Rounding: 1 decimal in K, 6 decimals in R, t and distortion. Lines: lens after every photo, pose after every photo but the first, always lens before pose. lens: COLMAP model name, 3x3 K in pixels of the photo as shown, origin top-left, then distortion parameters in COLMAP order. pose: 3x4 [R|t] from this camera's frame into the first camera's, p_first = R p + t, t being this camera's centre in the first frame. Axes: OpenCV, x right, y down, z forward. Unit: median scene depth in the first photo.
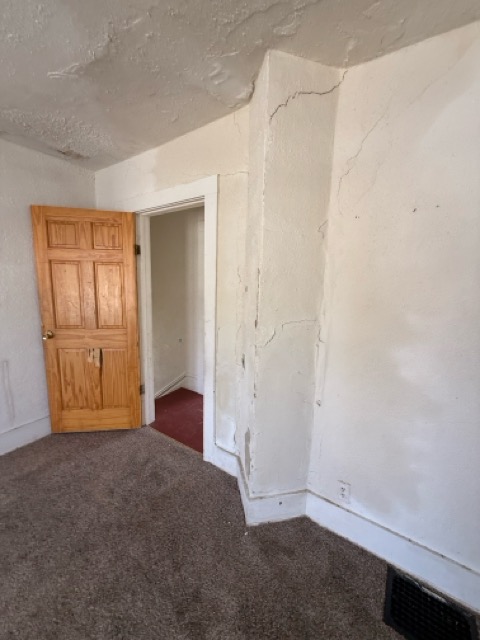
lens RADIAL K [[254.0, 0, 241.8], [0, 254.0, 317.9], [0, 0, 1]] dist [0.001026, 0.000254]
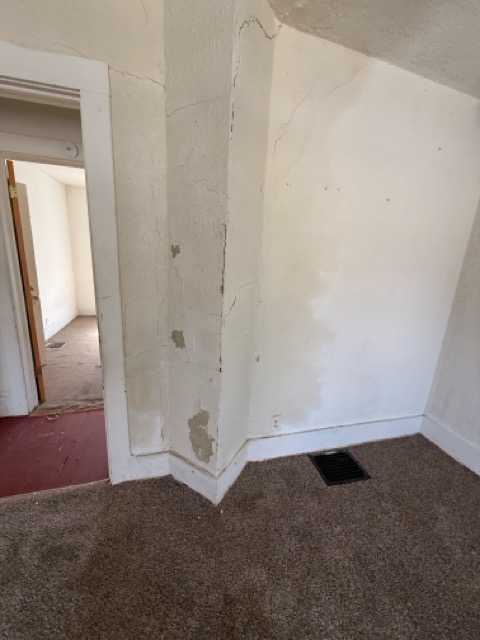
lens RADIAL K [[254.0, 0, 241.8], [0, 254.0, 317.9], [0, 0, 1]] dist [0.001026, 0.000254]
pose [[0.662266, -0.169113, 0.729934, -0.506183], [0.082797, 0.984747, 0.153027, -0.009004], [-0.744680, -0.040908, 0.666167, 0.336327]]
